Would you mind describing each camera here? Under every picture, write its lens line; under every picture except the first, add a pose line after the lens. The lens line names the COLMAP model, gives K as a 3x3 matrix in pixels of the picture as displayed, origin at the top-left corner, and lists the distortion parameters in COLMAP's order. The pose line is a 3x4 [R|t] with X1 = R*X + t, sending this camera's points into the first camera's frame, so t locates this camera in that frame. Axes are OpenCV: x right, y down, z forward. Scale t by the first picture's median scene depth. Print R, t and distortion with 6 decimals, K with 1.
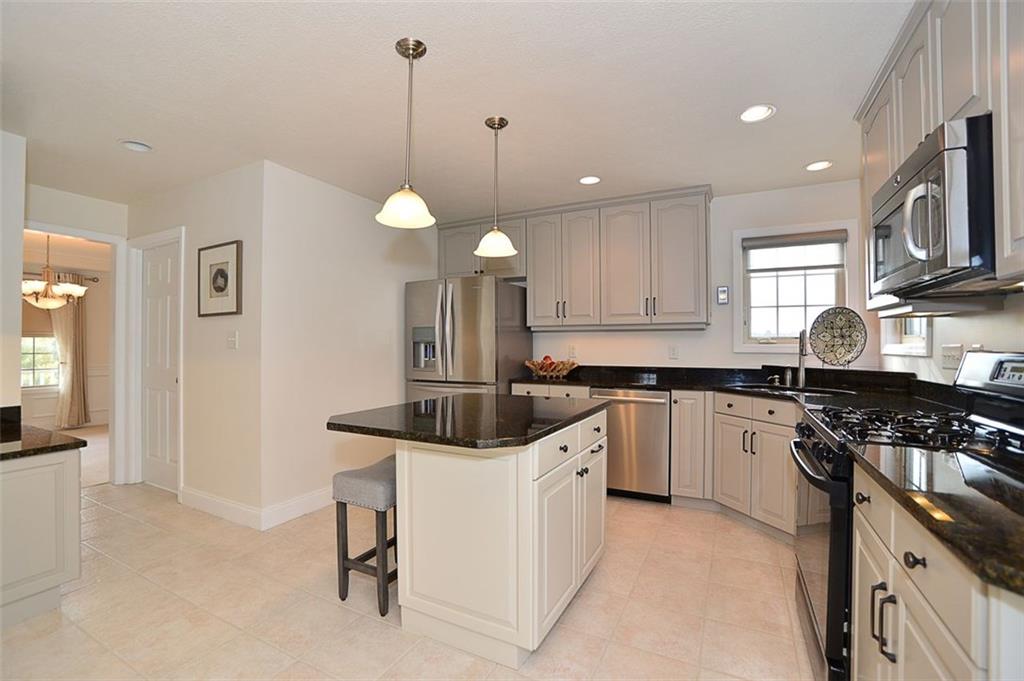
lens RADIAL K [[438.7, 0, 506.7], [0, 438.7, 341.0], [0, 0, 1]] dist [-0.036264, 0.005374]
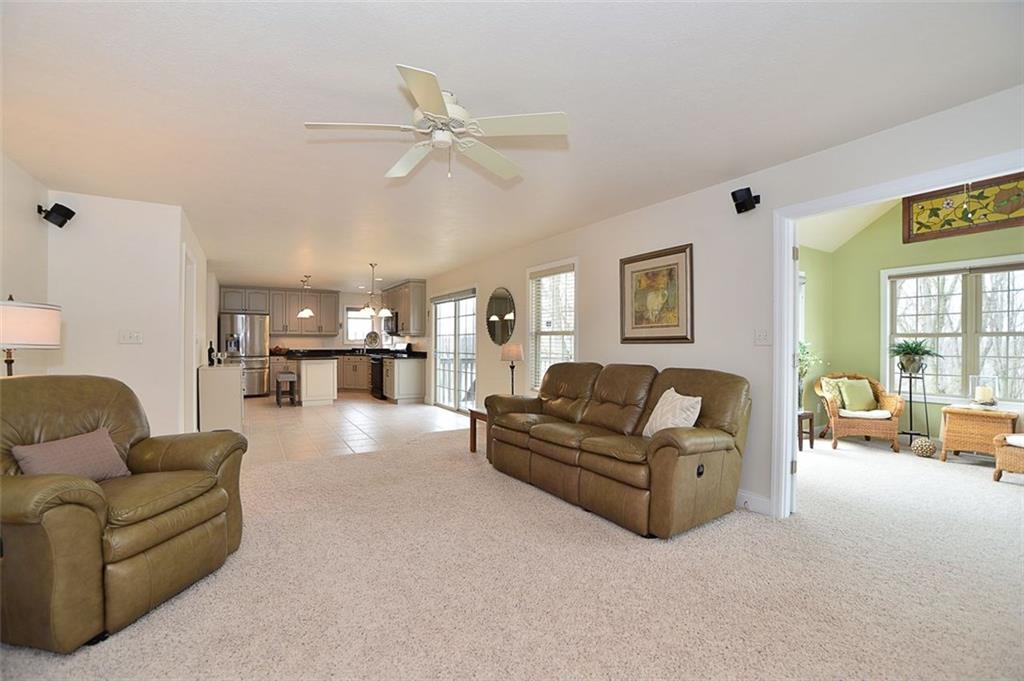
lens RADIAL K [[438.7, 0, 492.1], [0, 438.7, 342.2], [0, 0, 1]] dist [-0.036264, 0.005374]
pose [[0.540279, 0.001379, 0.841485, -1.620967], [-0.011888, 0.999911, 0.005994, -0.020904], [-0.841402, -0.013242, 0.540248, -1.664158]]
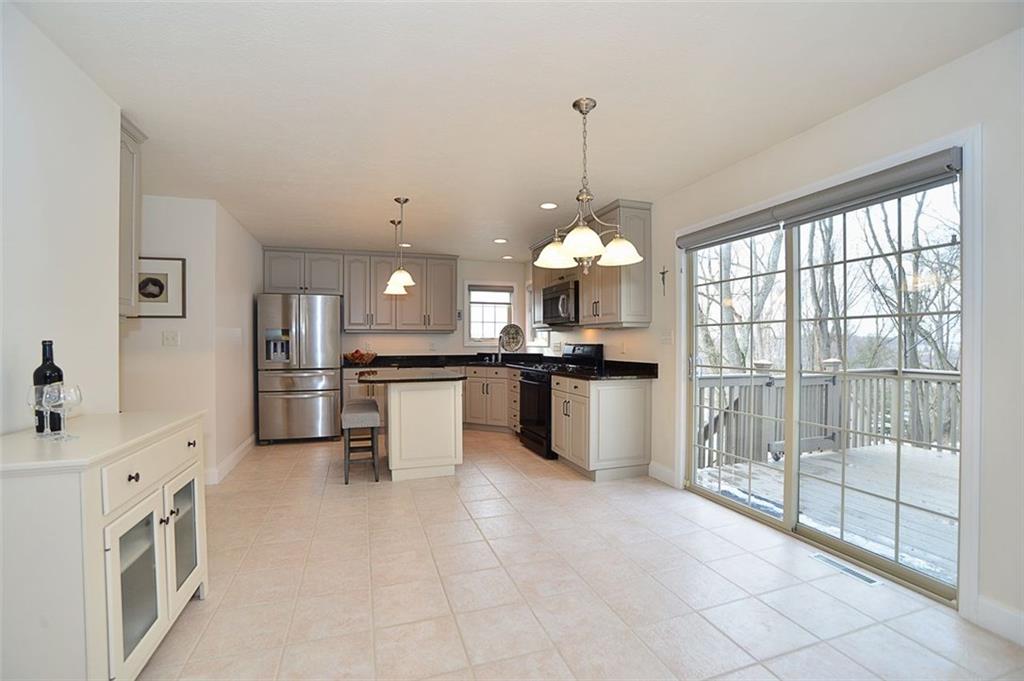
lens RADIAL K [[438.7, 0, 500.8], [0, 438.7, 346.3], [0, 0, 1]] dist [-0.036264, 0.005374]
pose [[0.701305, -0.007962, 0.712817, -0.747335], [-0.004761, 0.999863, 0.015853, -0.004255], [-0.712845, -0.014511, 0.701171, -0.443290]]
